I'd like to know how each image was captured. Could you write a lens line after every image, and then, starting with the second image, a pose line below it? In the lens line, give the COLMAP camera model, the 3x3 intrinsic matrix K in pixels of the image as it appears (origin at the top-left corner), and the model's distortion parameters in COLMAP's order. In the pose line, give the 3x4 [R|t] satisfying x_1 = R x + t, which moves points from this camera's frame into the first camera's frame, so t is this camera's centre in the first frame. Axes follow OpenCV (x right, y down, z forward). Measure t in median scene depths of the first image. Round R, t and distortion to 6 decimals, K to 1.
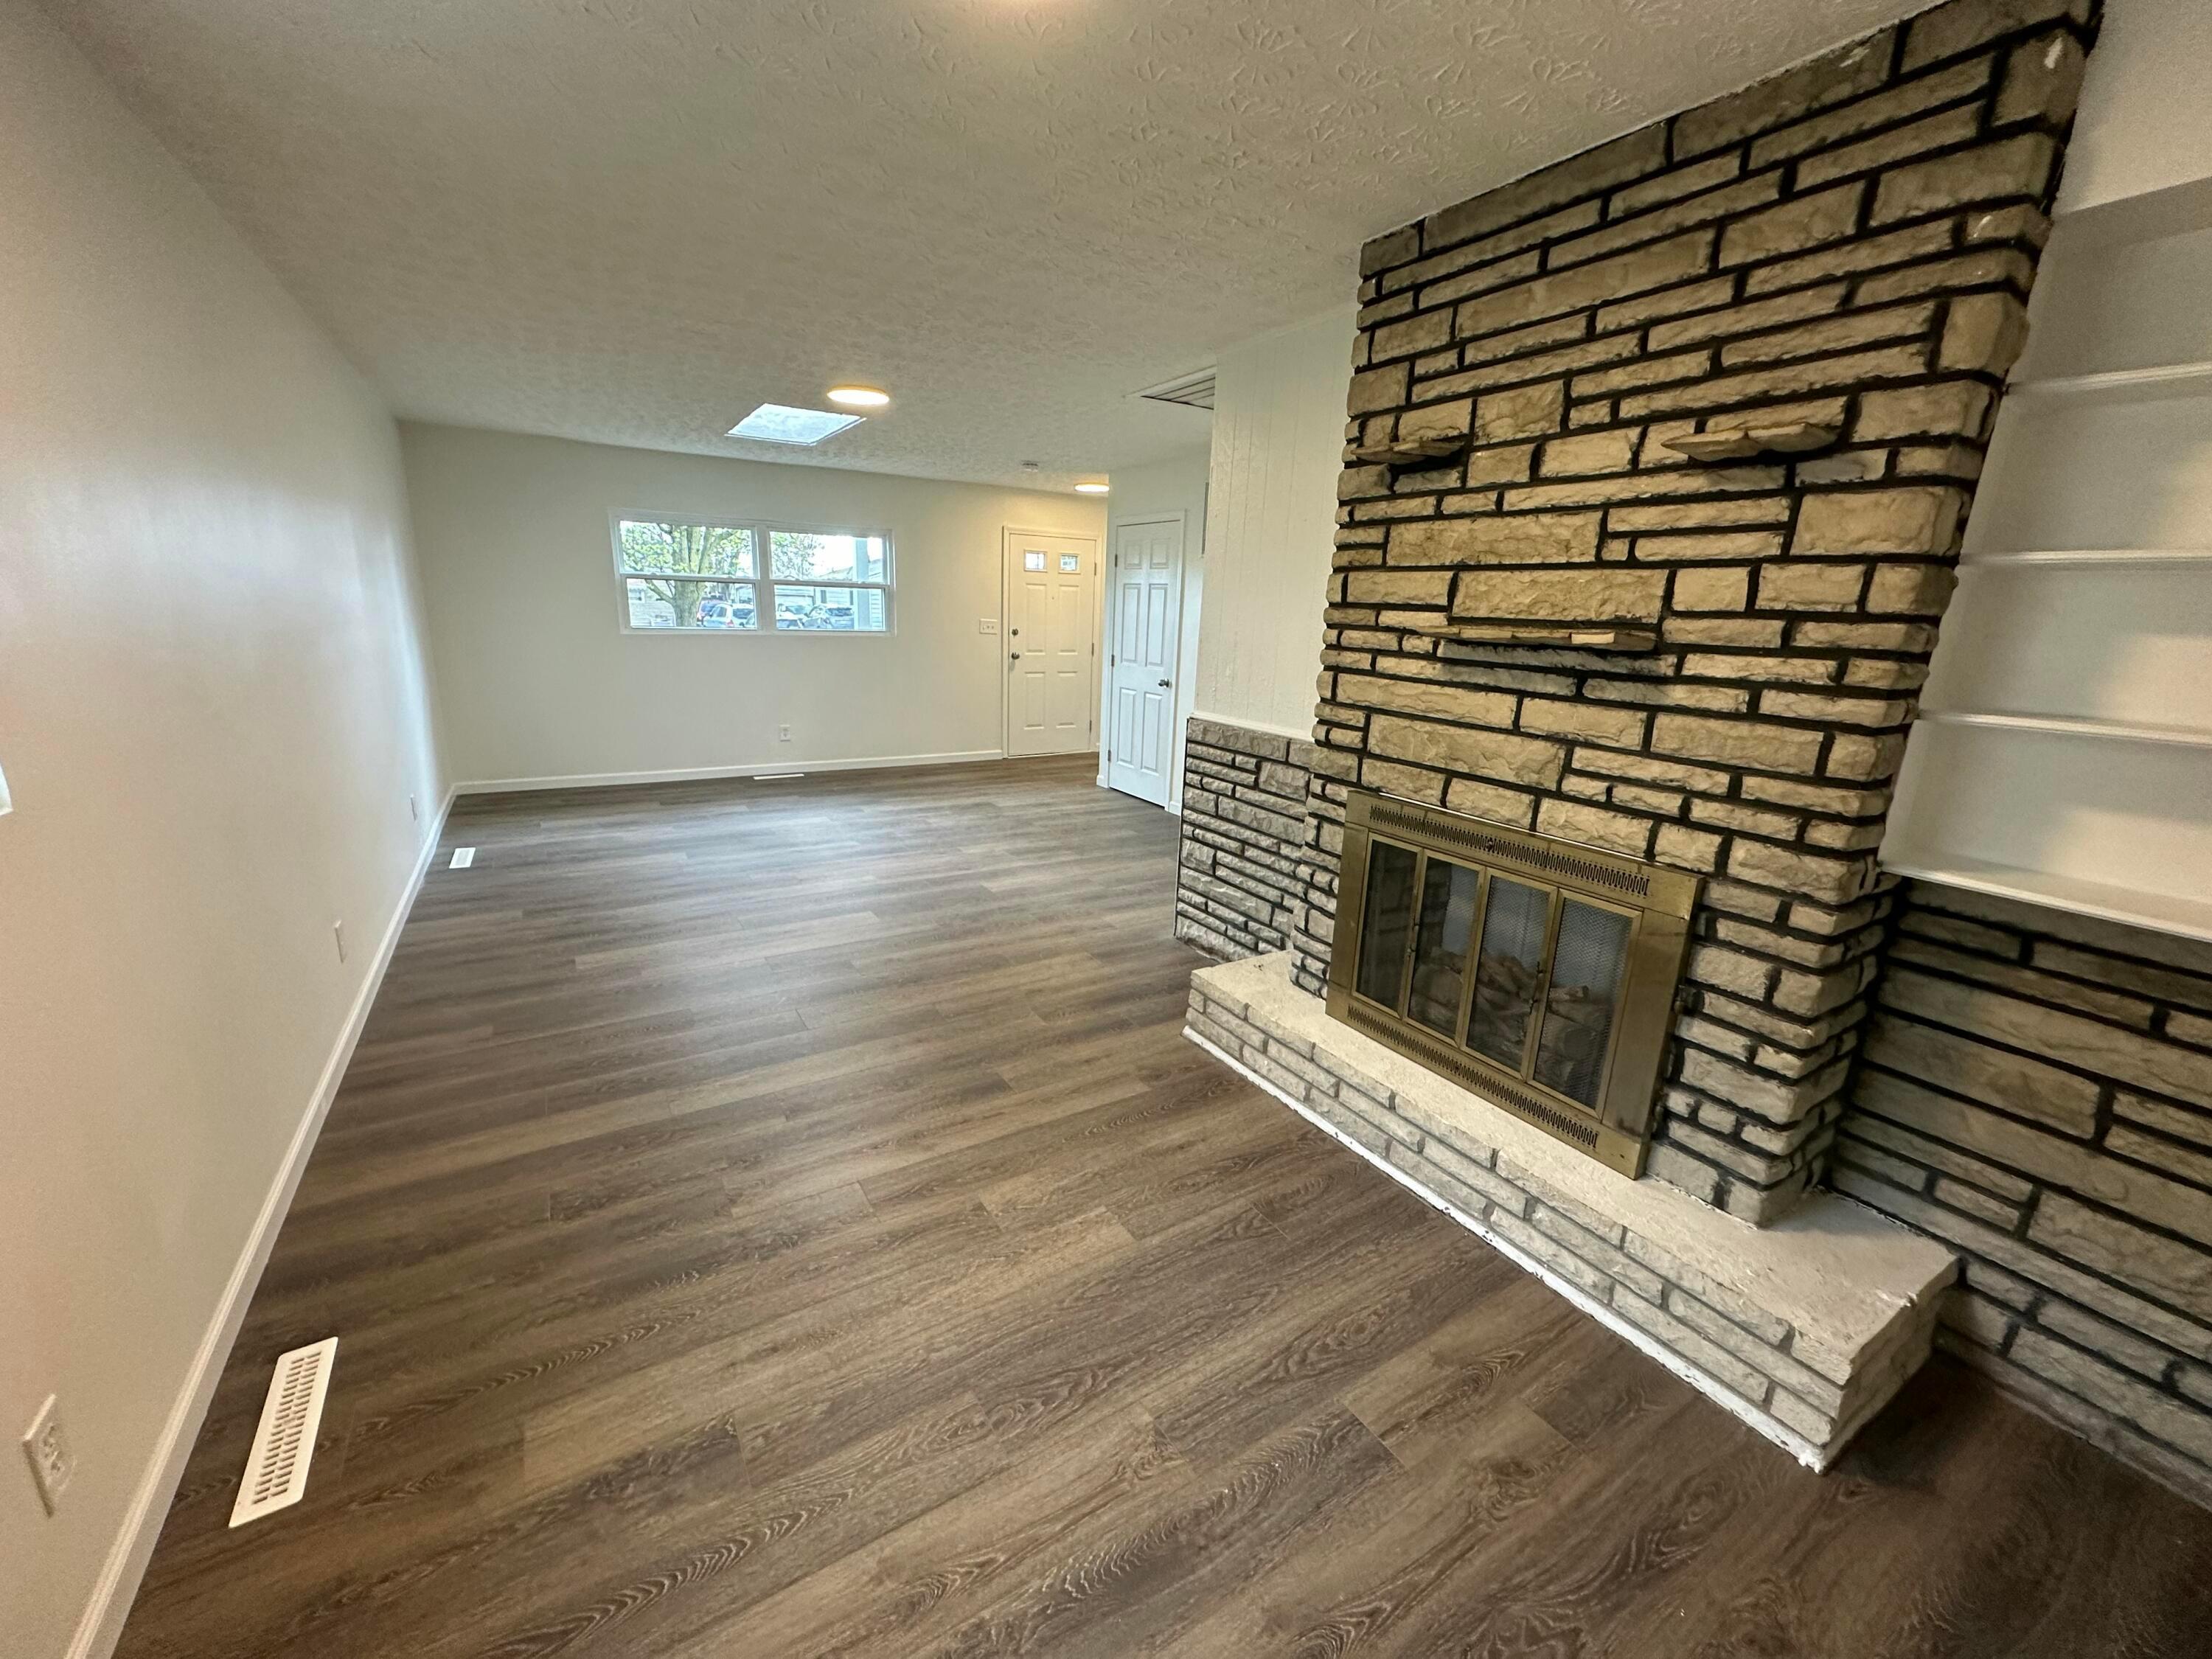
lens RADIAL K [[882.5, 0, 1106.0], [0, 882.5, 829.5], [0, 0, 1]] dist [0.000839, -0.000110]
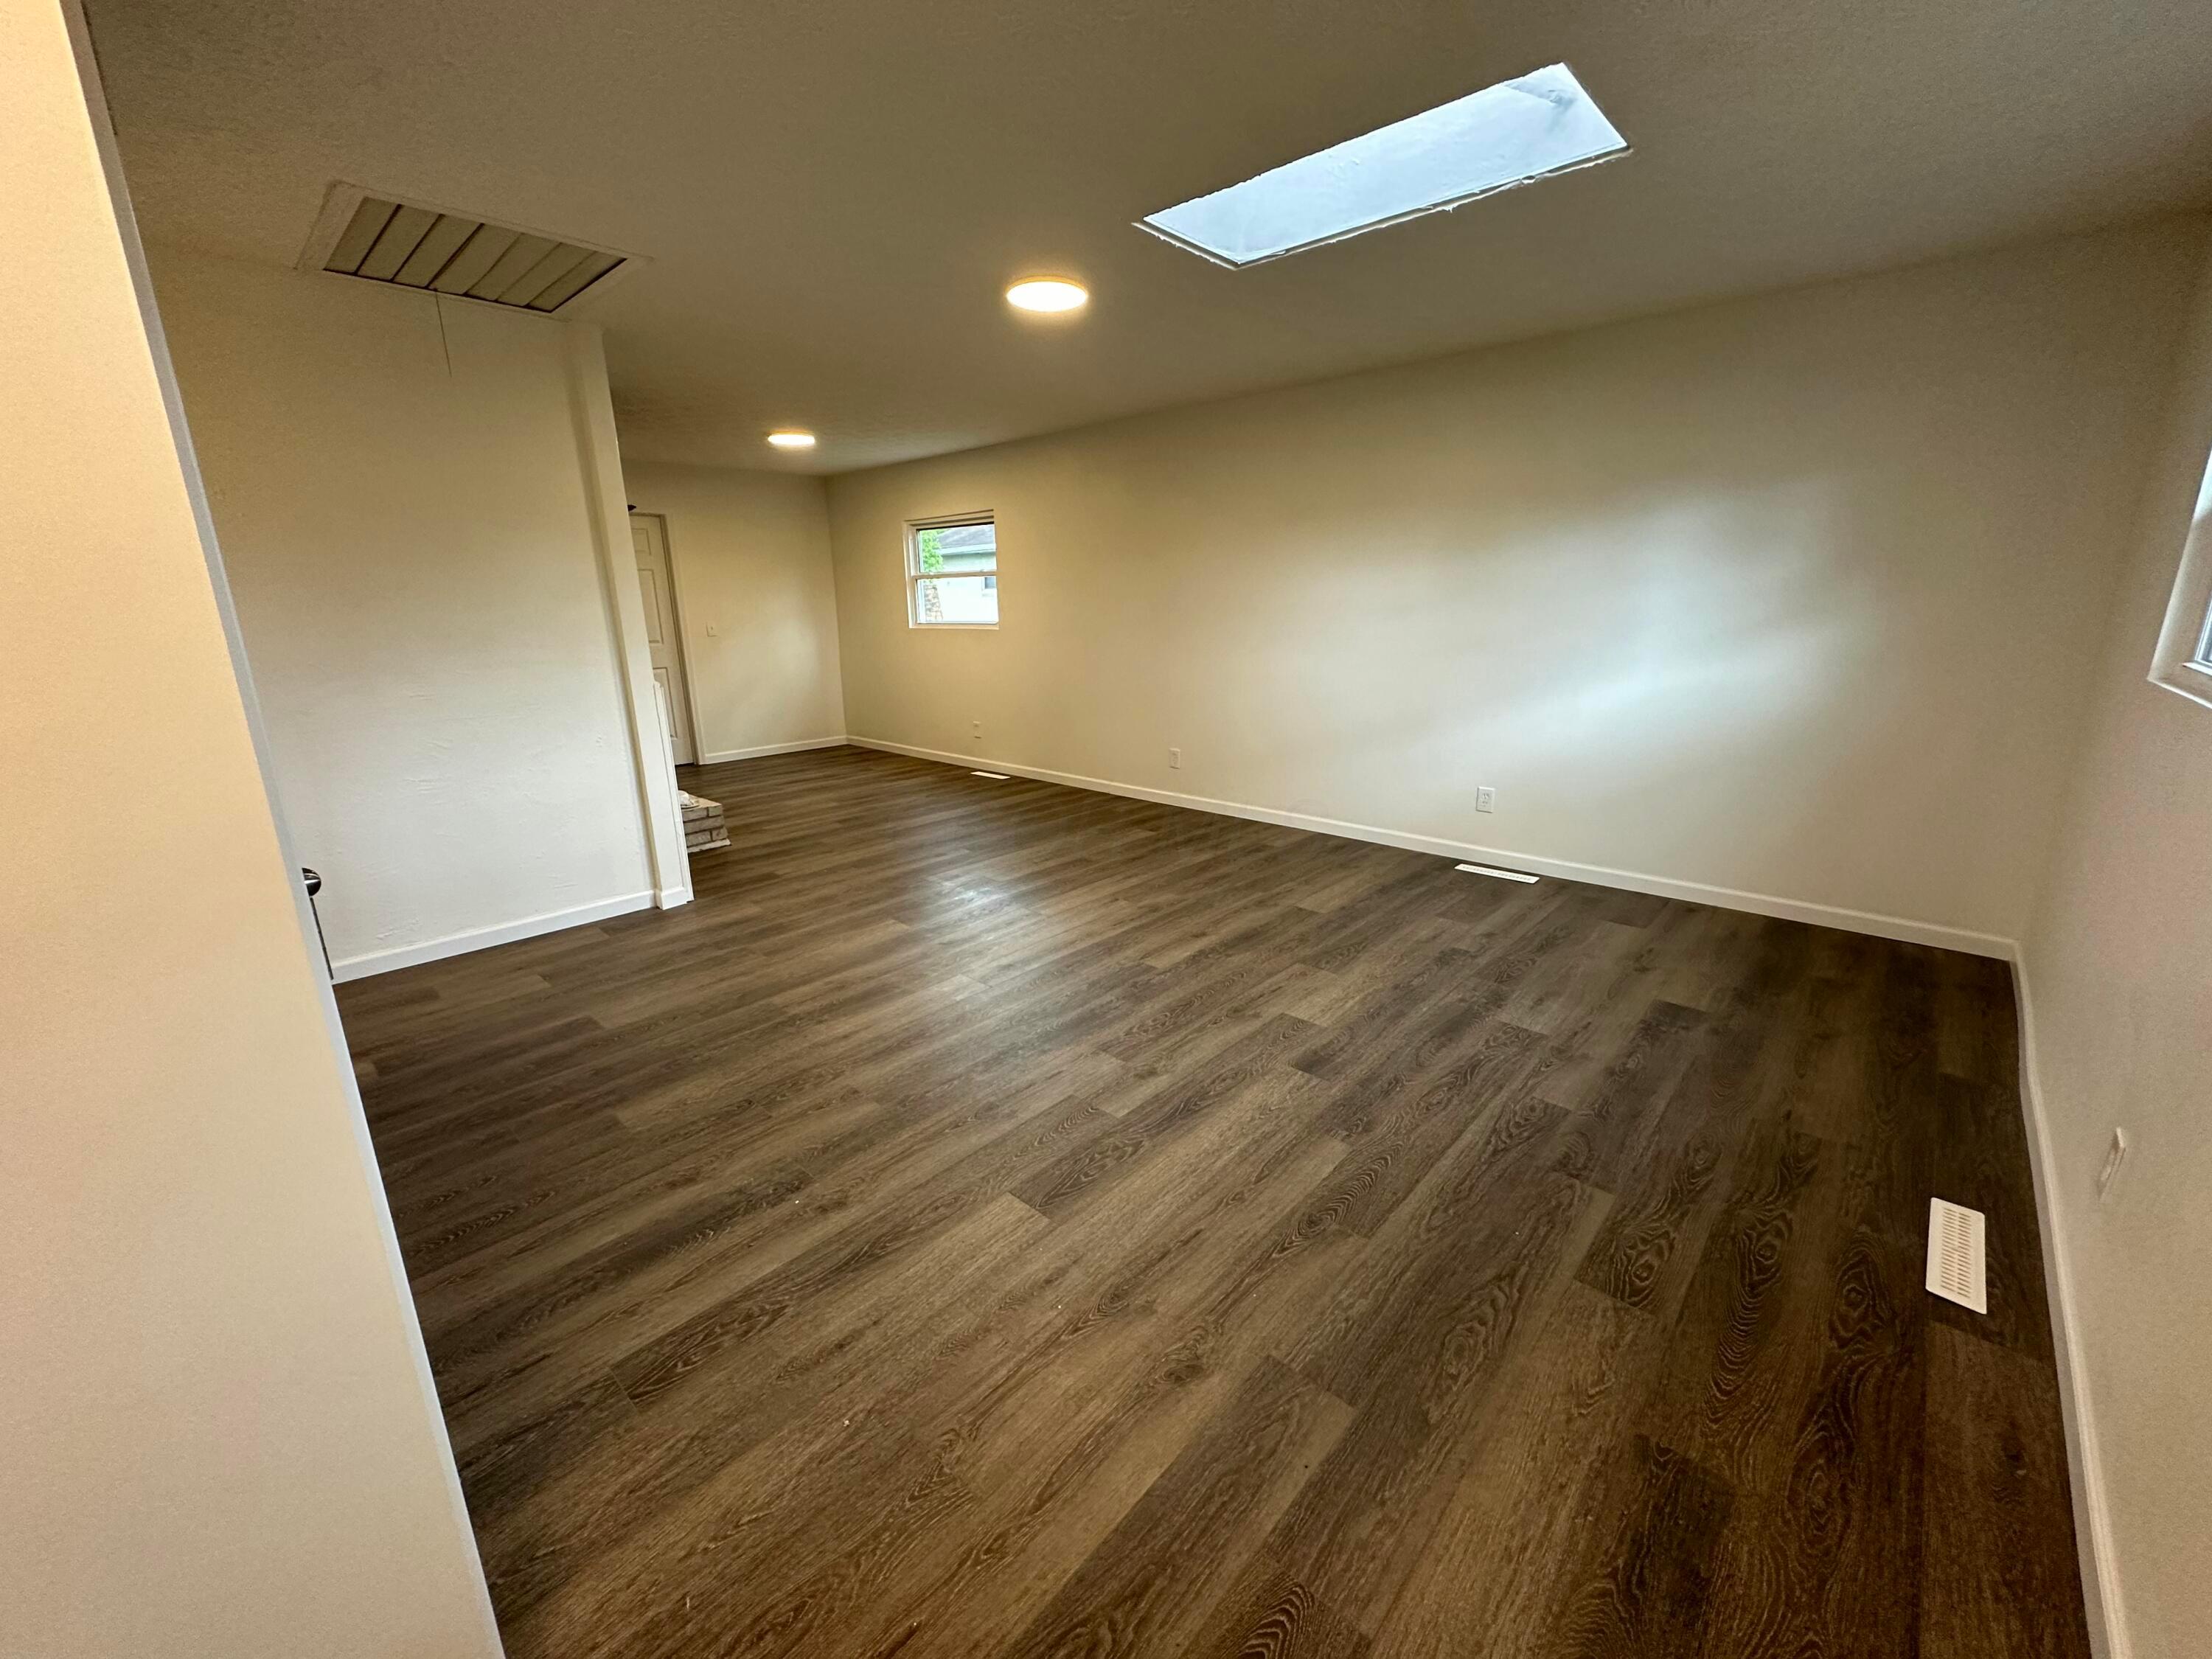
lens RADIAL K [[882.5, 0, 1106.0], [0, 882.5, 829.5], [0, 0, 1]] dist [0.000839, -0.000110]
pose [[-0.964215, 0.047233, -0.260881, -0.139596], [-0.084411, 0.878103, 0.470967, -0.543215], [0.251325, 0.476134, -0.842693, 2.212553]]
